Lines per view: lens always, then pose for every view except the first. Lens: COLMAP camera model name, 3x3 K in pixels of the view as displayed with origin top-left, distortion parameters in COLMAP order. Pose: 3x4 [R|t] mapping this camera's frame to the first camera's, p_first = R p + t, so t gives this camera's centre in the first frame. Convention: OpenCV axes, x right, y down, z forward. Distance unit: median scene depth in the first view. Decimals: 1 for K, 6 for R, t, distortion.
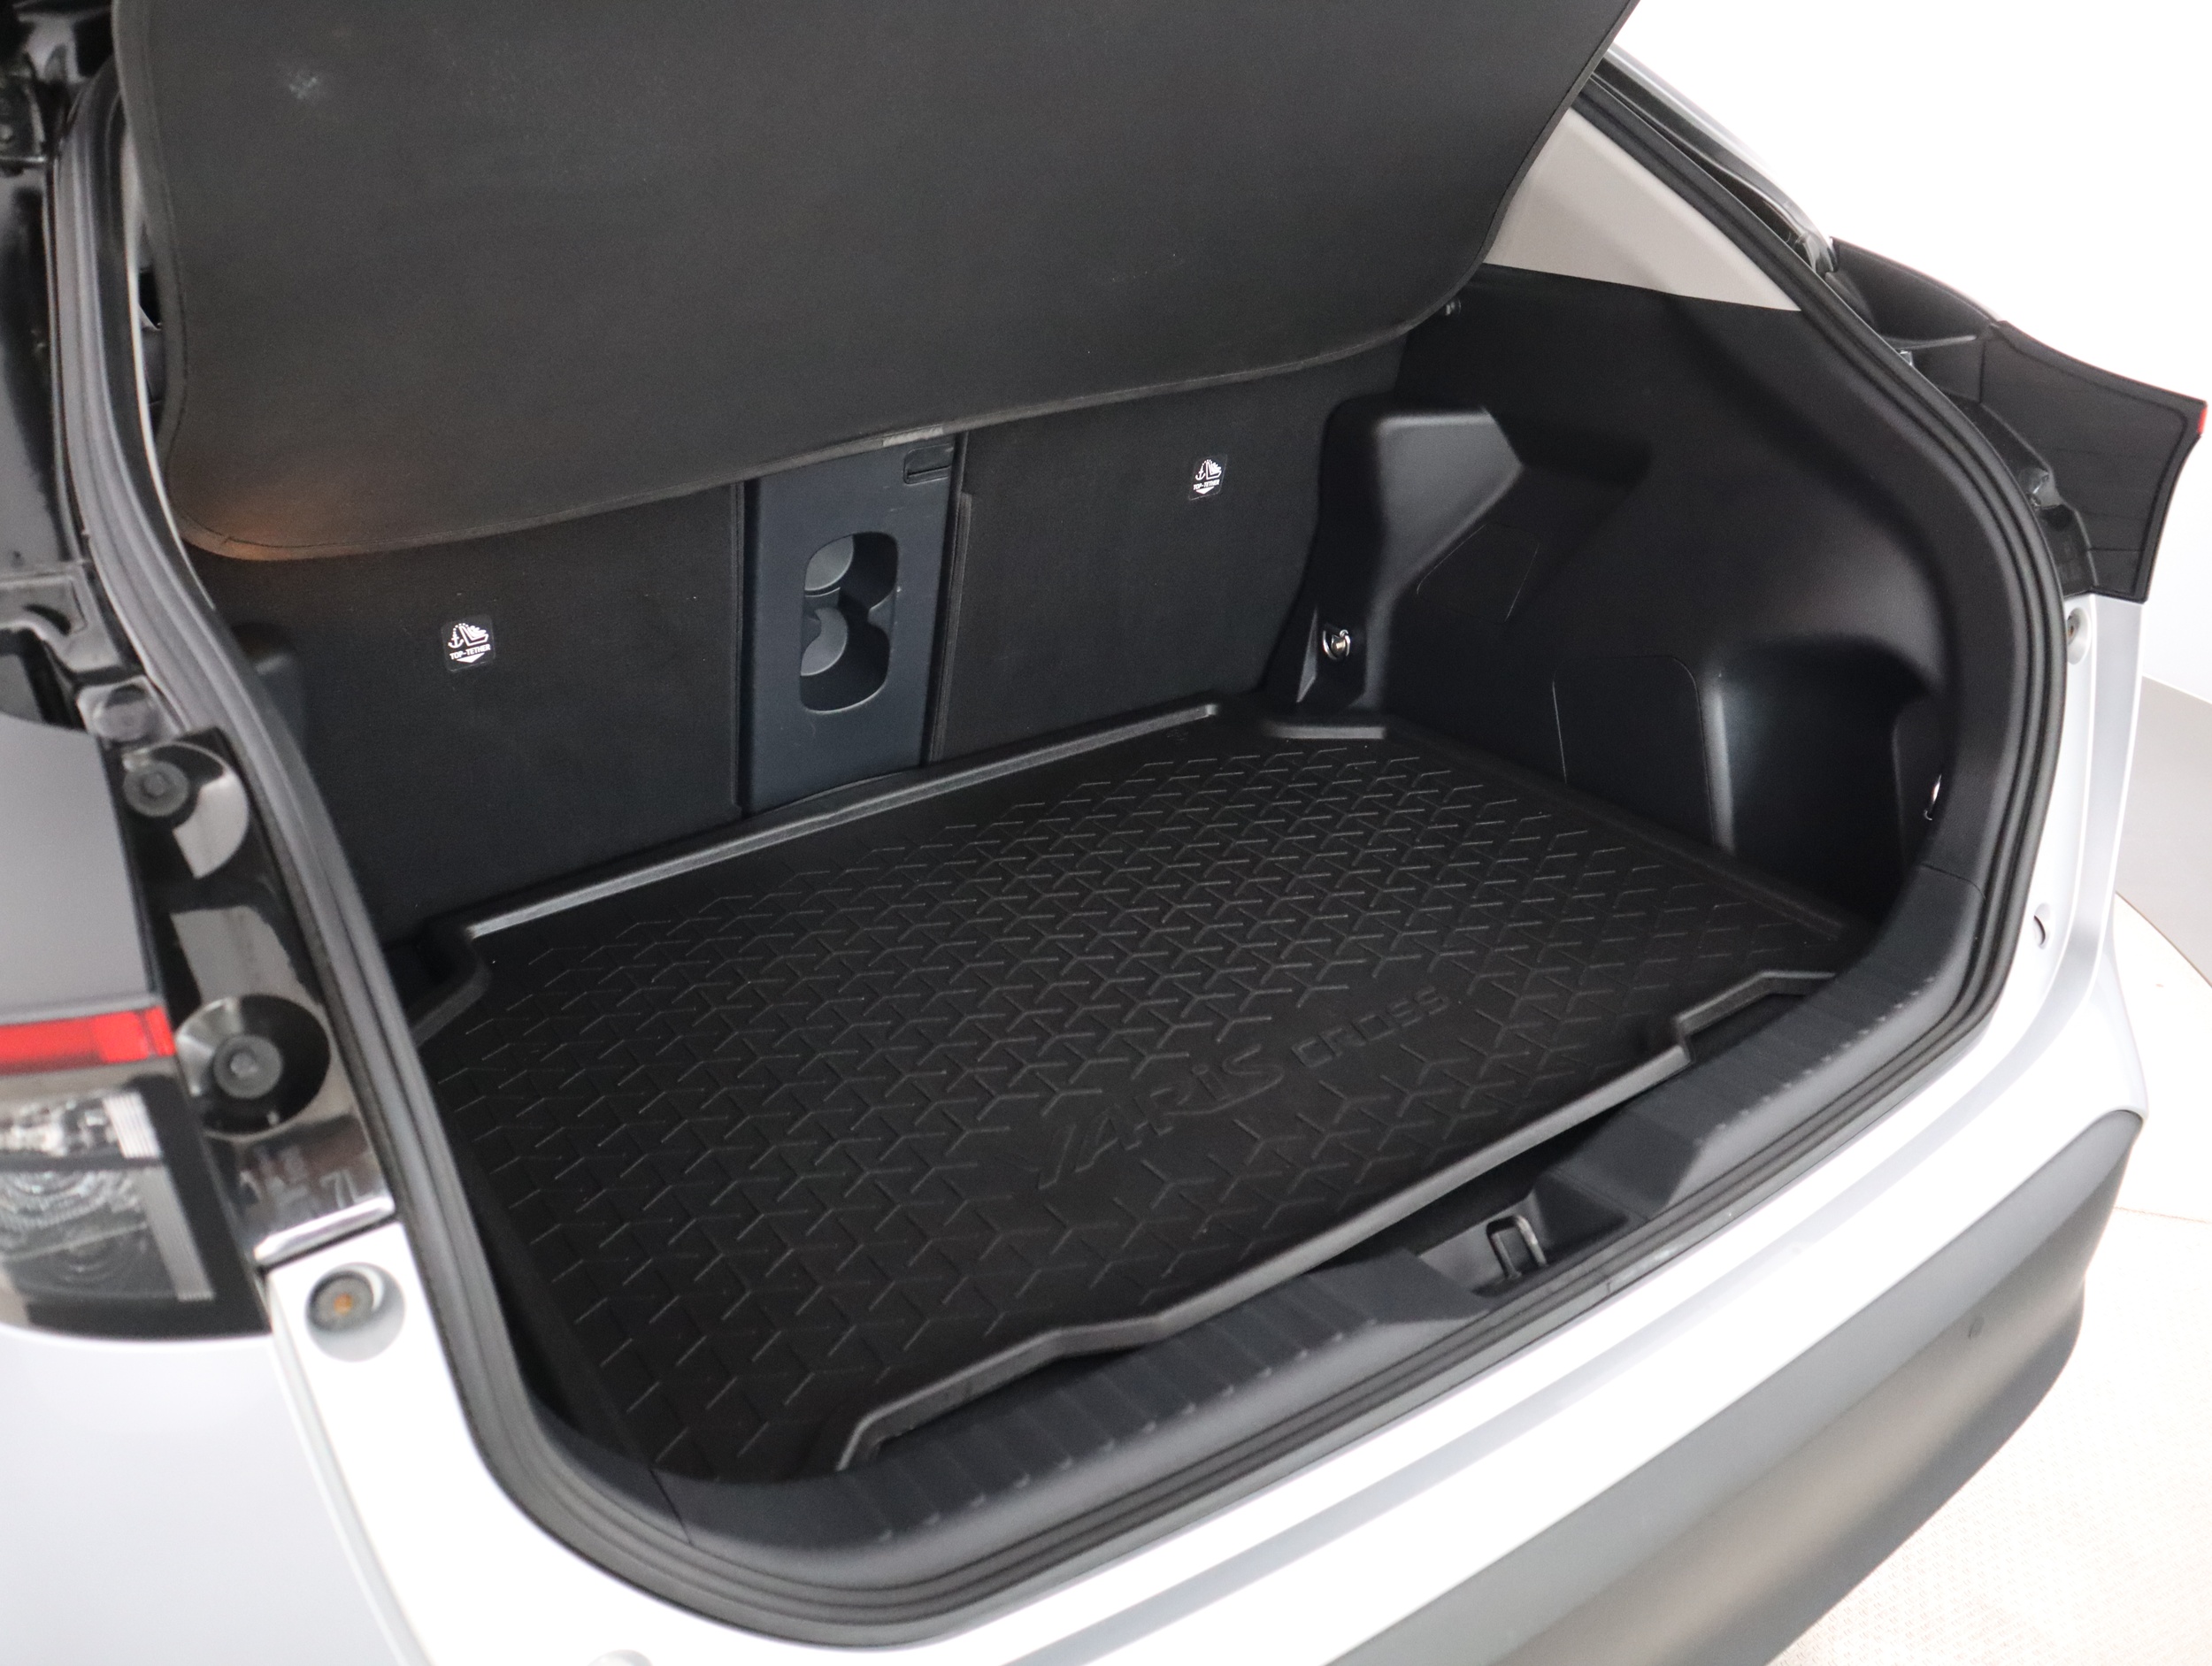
lens RADIAL K [[1715.9, 0, 1106.0], [0, 1715.9, 833.0], [0, 0, 1]] dist [-0.087705, 0.001337]
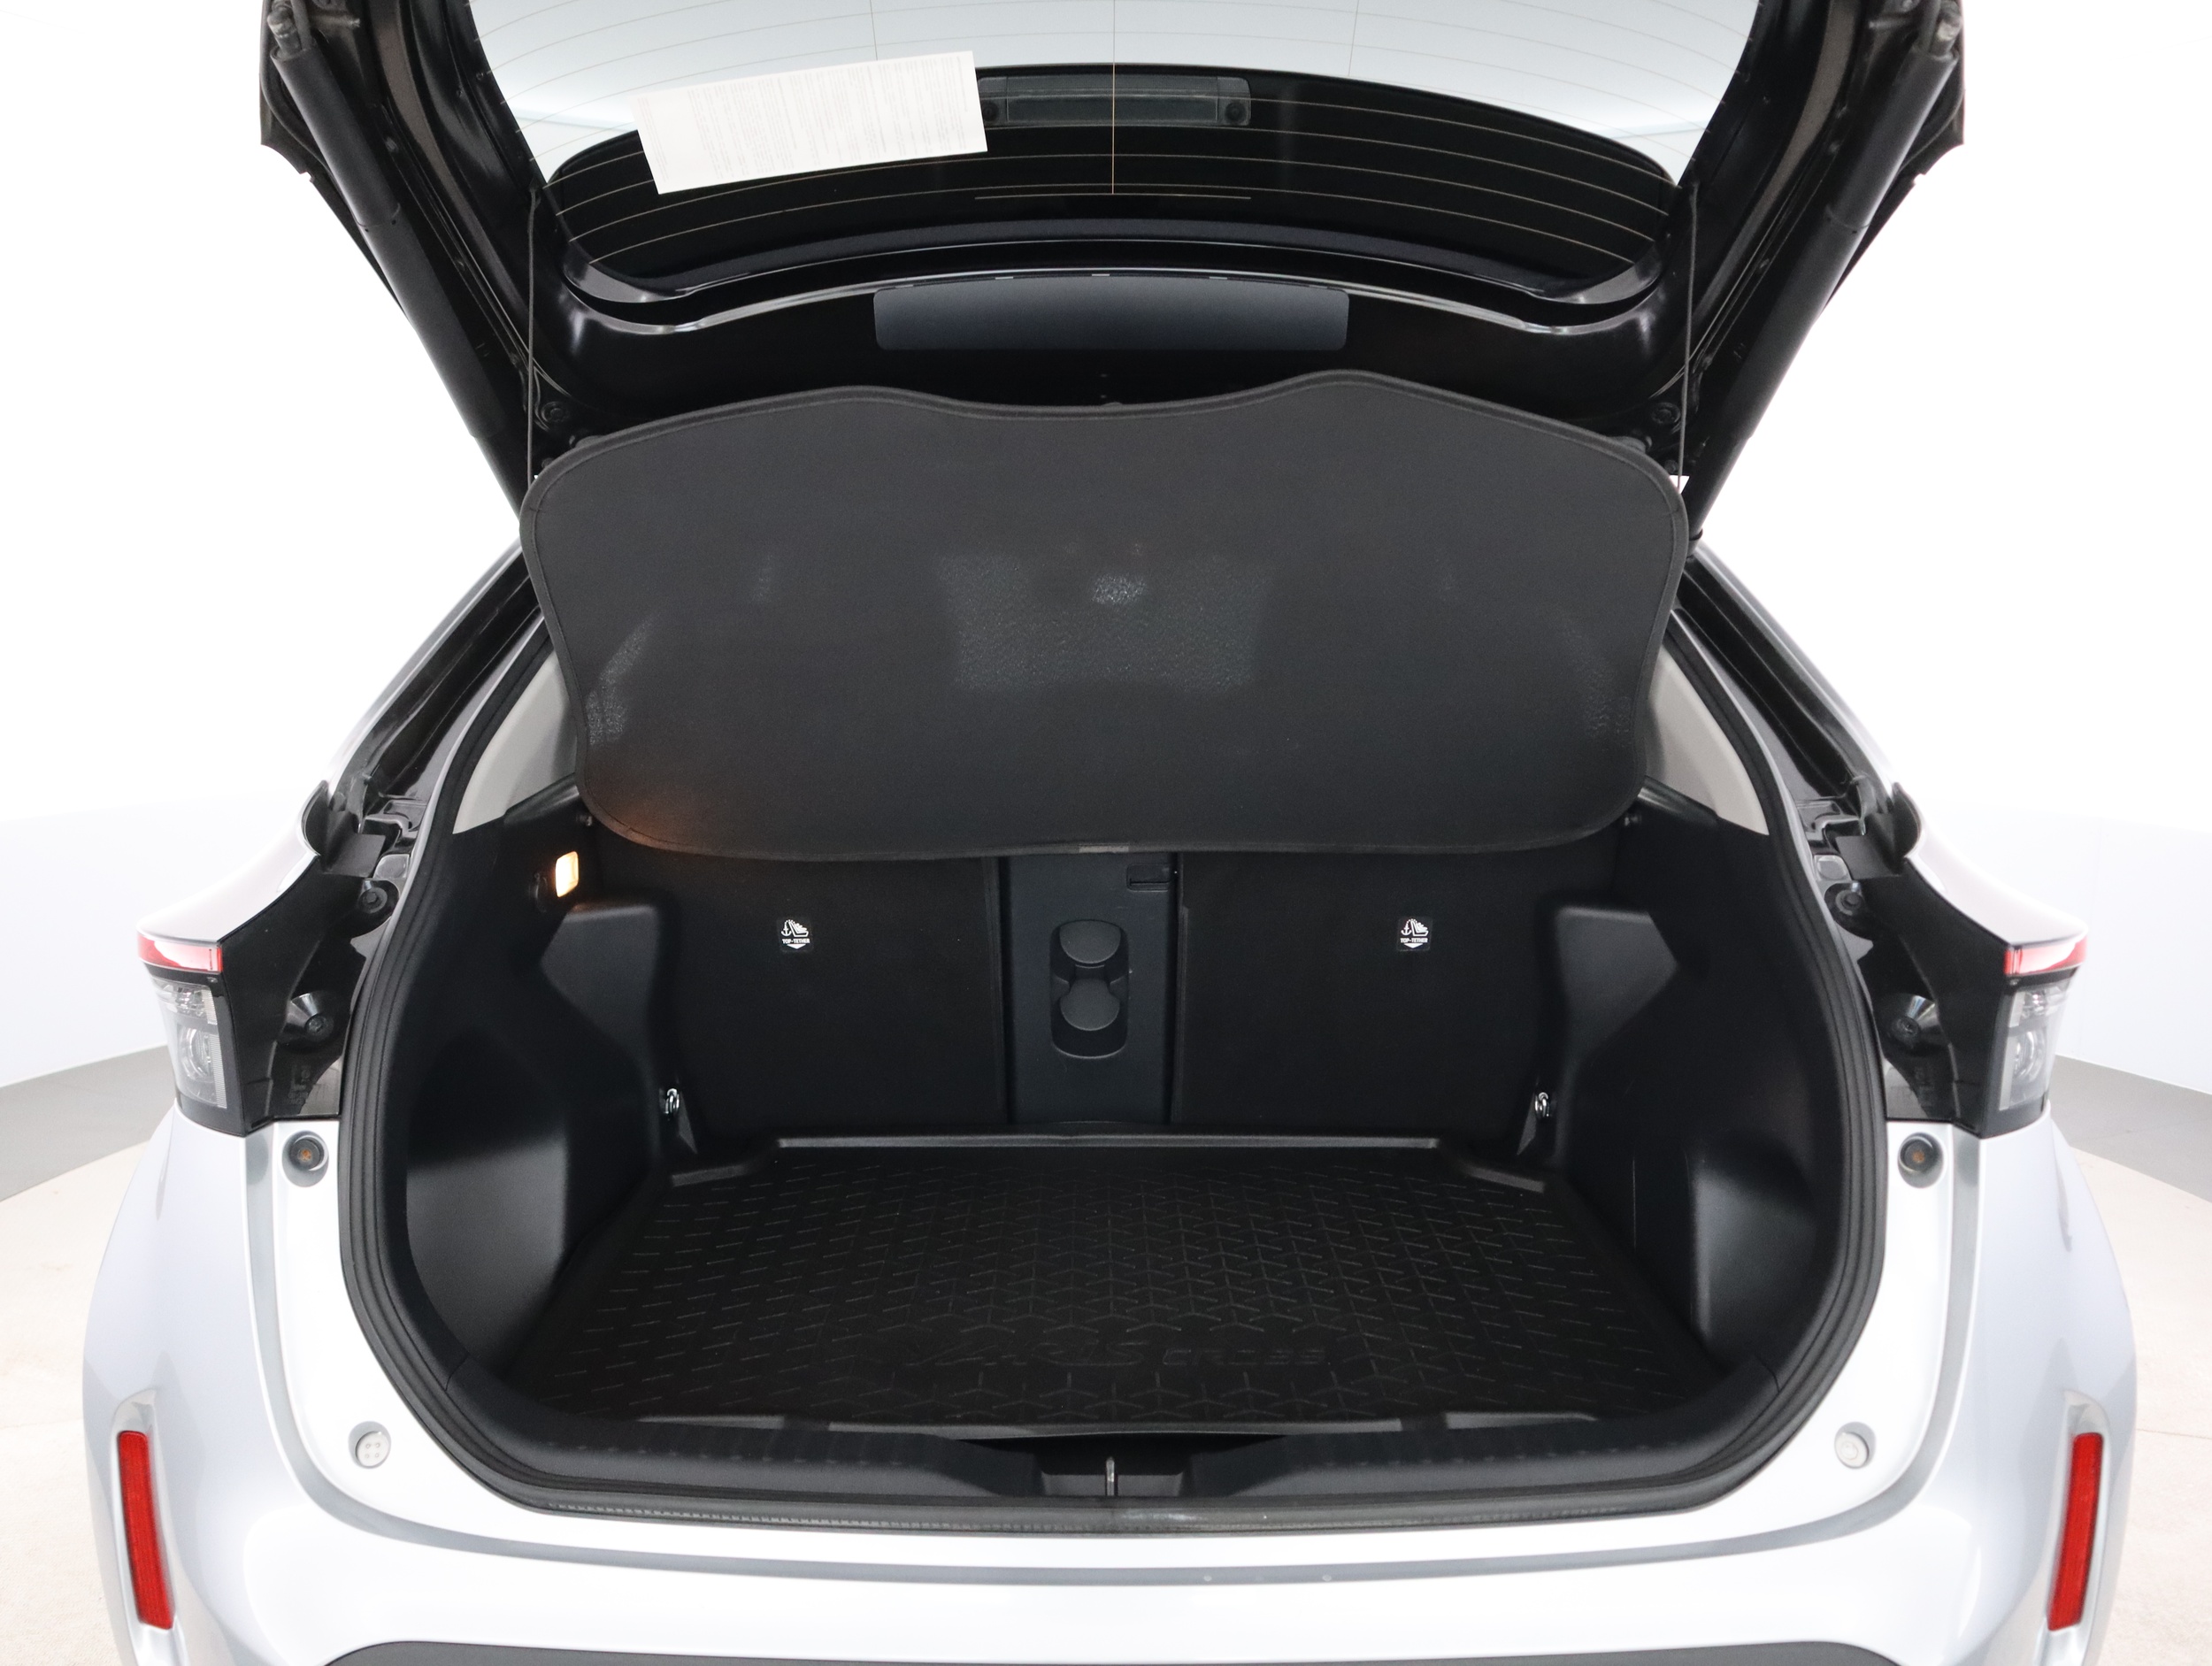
lens RADIAL K [[1715.9, 0, 1106.0], [0, 1715.9, 833.0], [0, 0, 1]] dist [-0.087705, 0.001337]
pose [[0.836712, 0.127376, -0.532623, 0.581246], [-0.273177, 0.940011, -0.204338, 0.032696], [0.474644, 0.316472, 0.821315, -0.120065]]
